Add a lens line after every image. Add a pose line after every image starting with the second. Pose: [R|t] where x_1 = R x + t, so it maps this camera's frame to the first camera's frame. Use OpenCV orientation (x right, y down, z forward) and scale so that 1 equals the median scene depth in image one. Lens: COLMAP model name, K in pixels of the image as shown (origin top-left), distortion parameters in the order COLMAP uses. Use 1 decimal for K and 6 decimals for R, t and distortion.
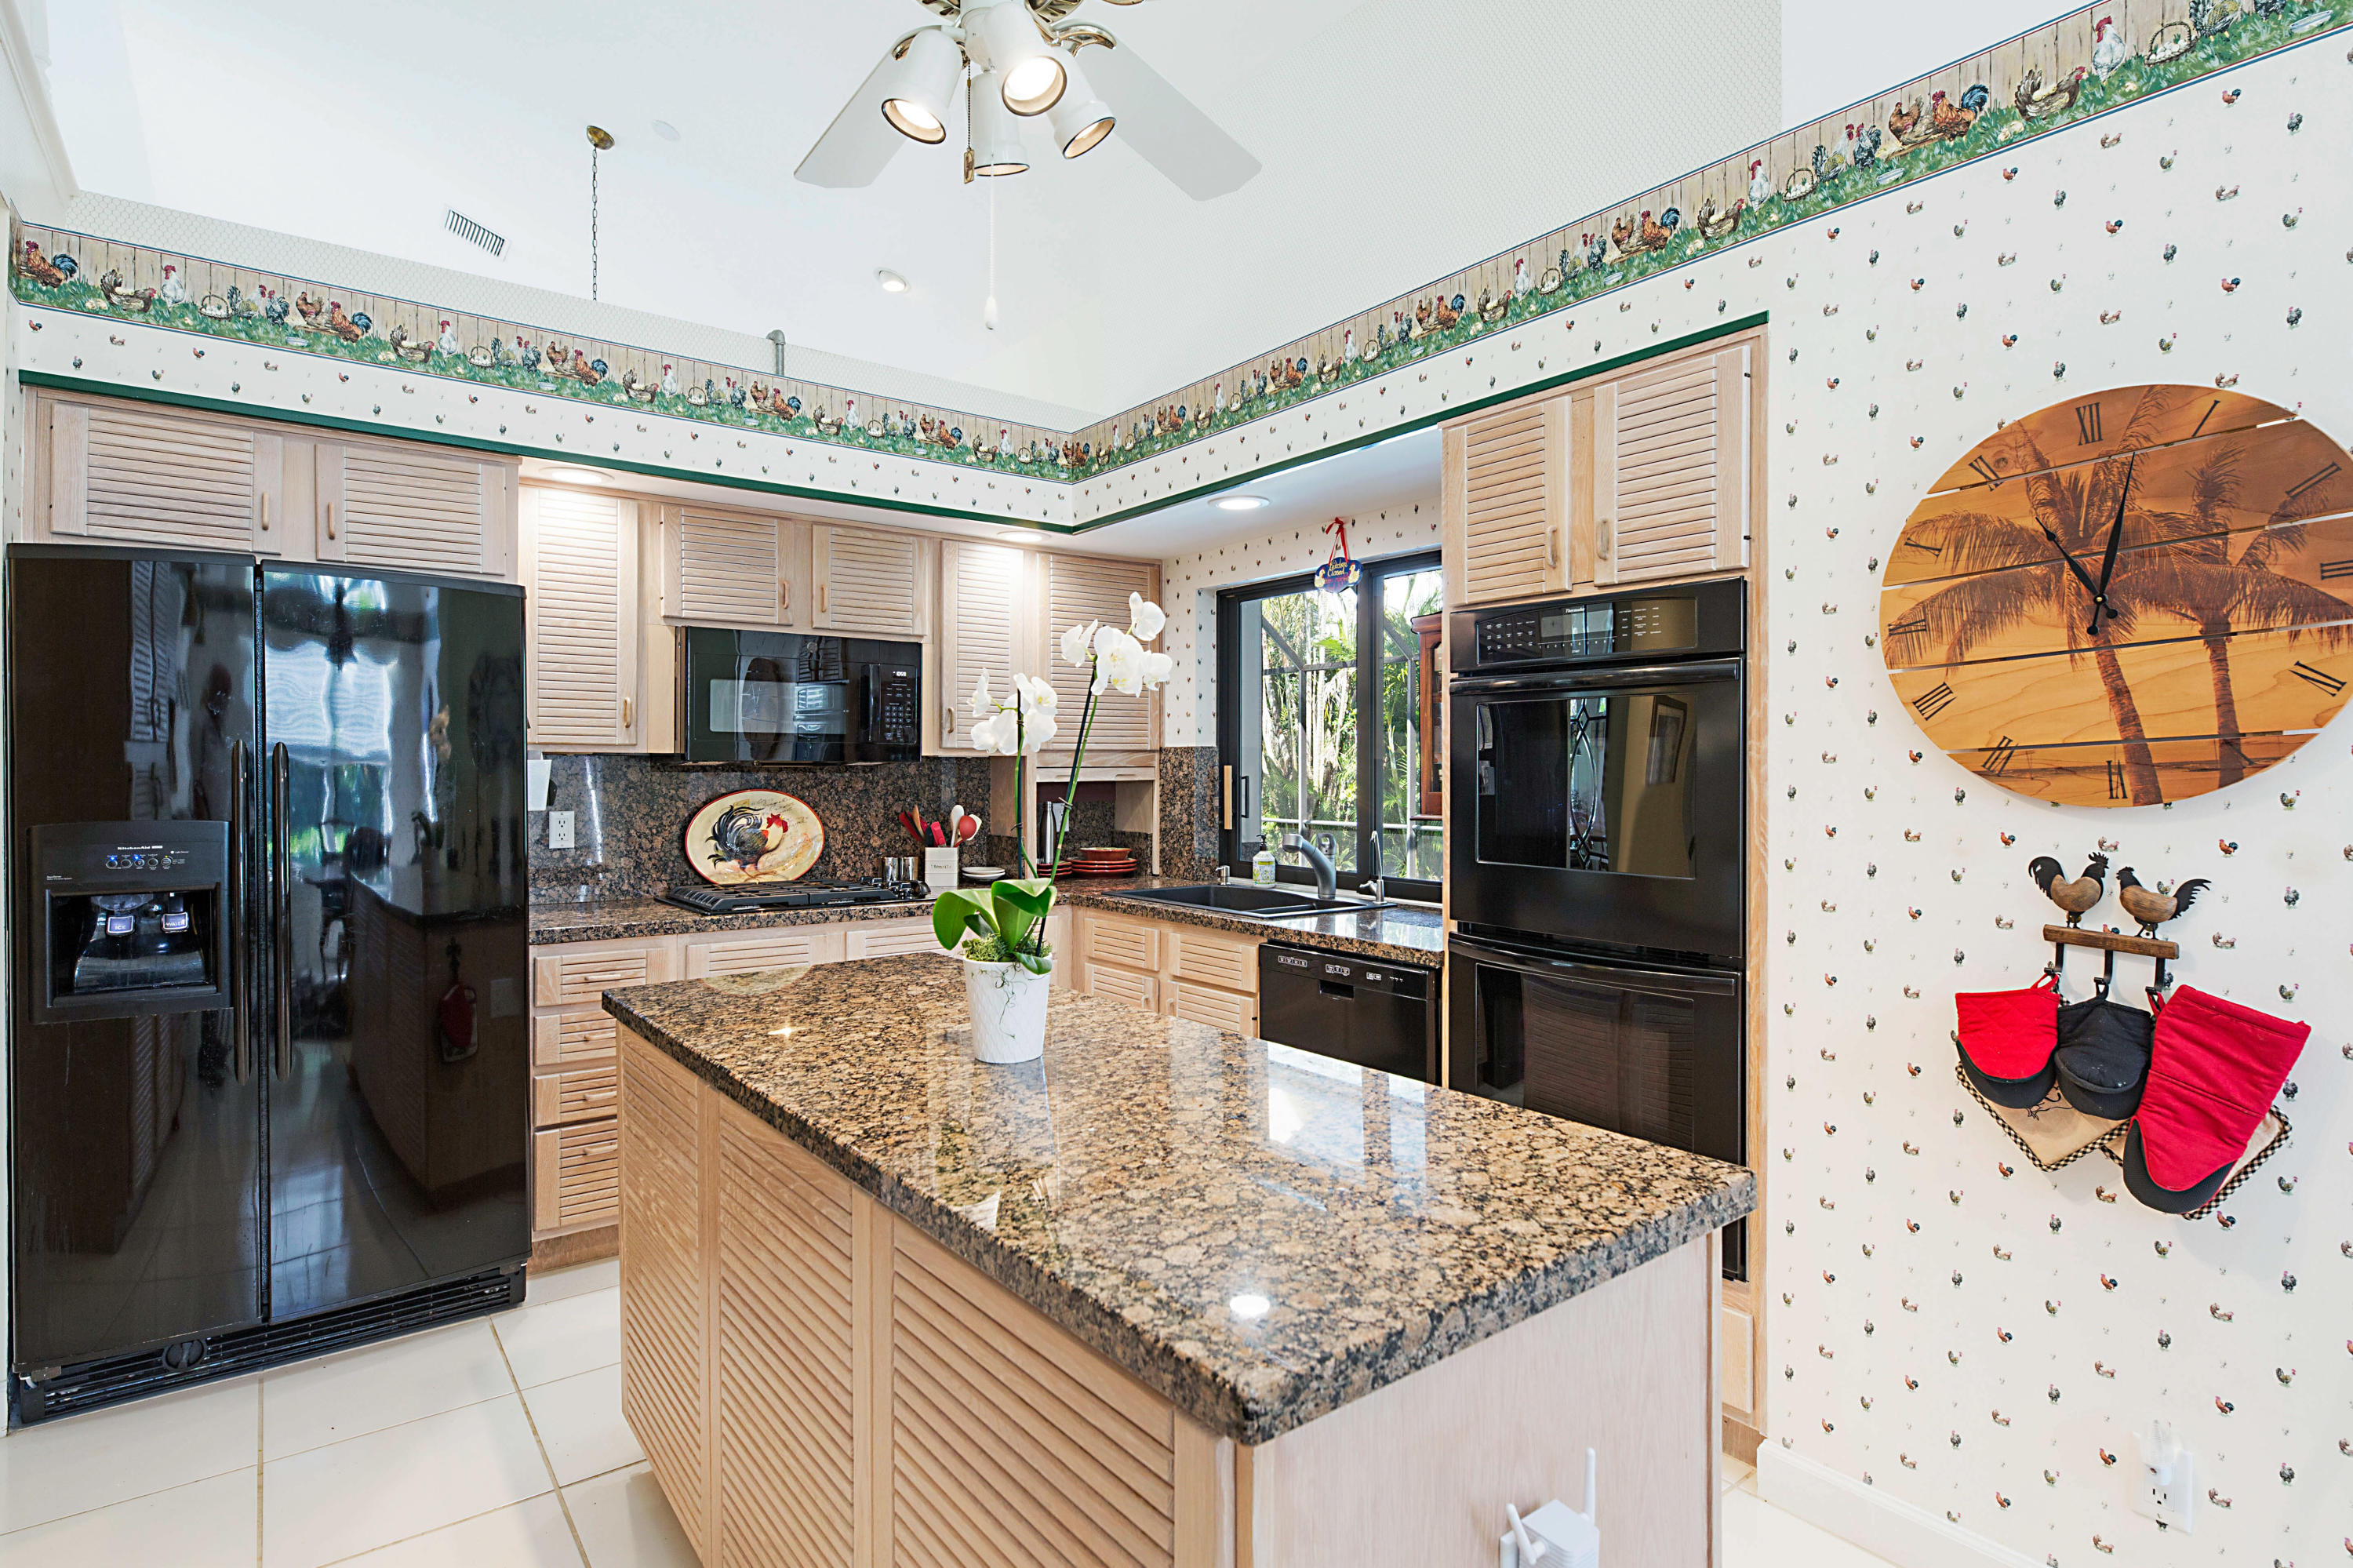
lens RADIAL K [[1183.7, 0, 1179.9], [0, 1183.7, 773.4], [0, 0, 1]] dist [-0.003132, -0.000676]
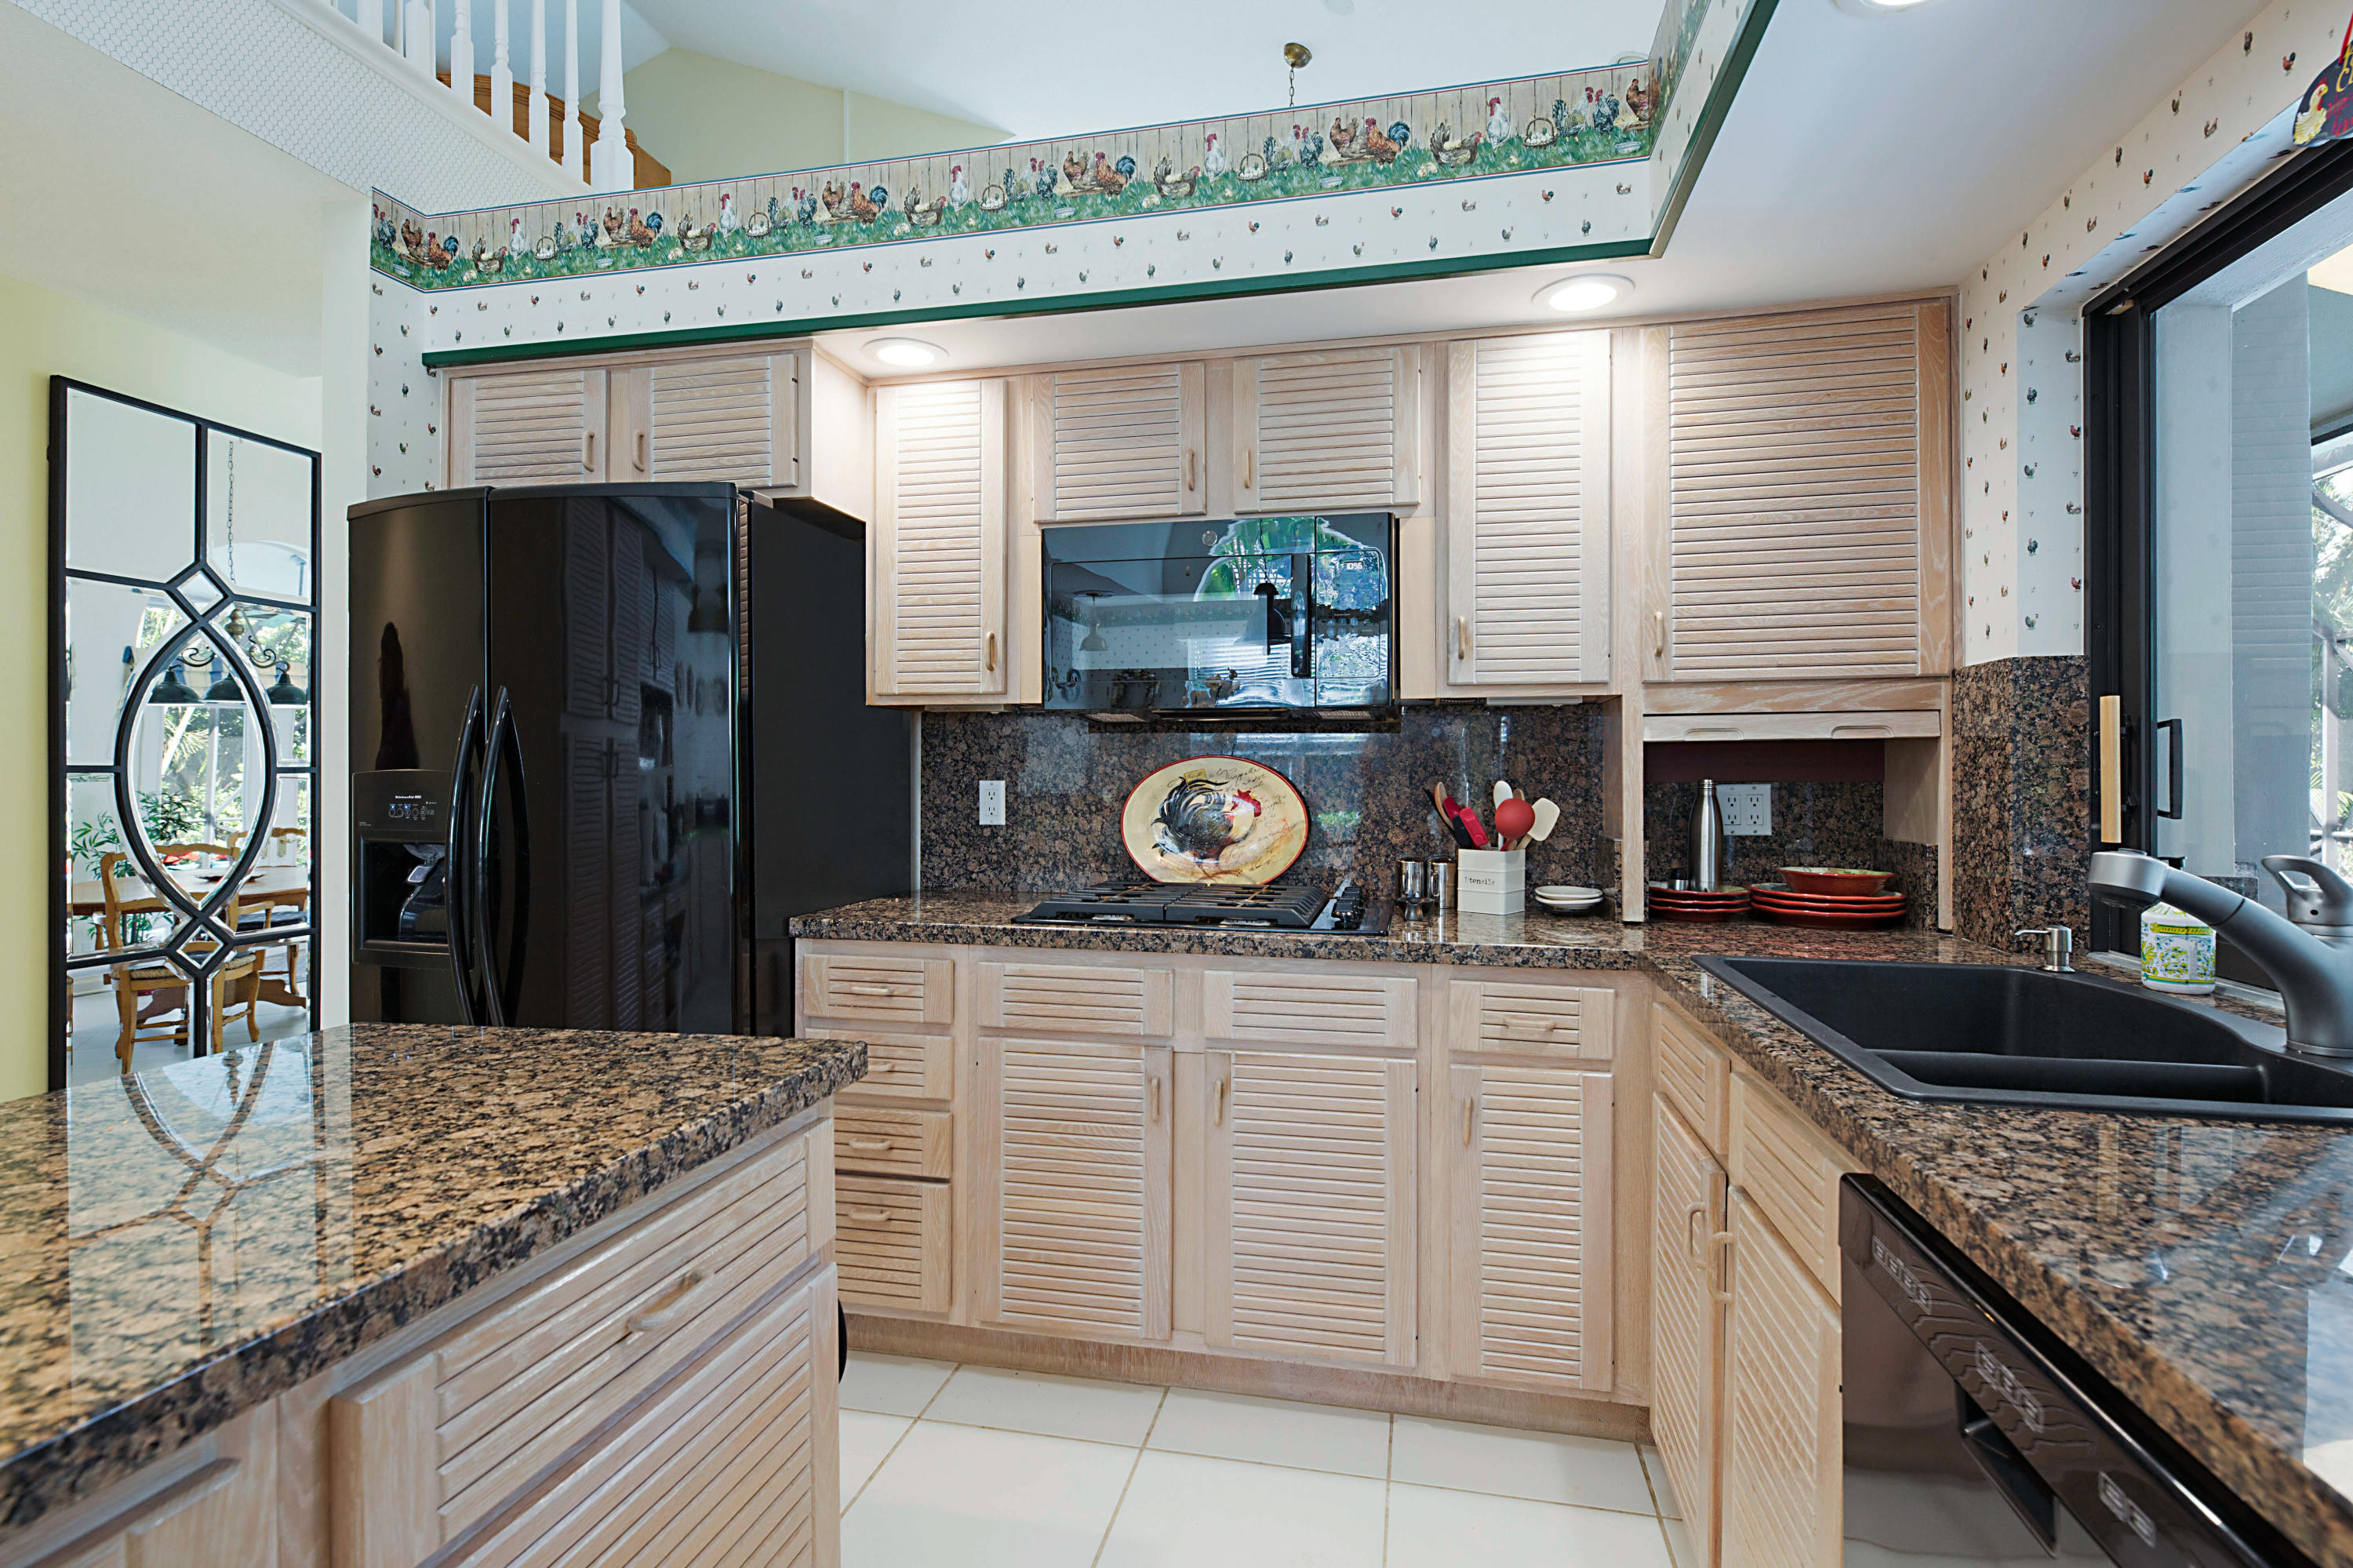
lens RADIAL K [[1124.6, 0, 1178.7], [0, 1124.6, 770.7], [0, 0, 1]] dist [0.000630, -0.000457]
pose [[0.646082, -0.004505, -0.763255, 0.158367], [-0.002888, 0.999961, -0.008346, 0.029597], [0.763263, 0.007597, 0.646043, 0.556165]]
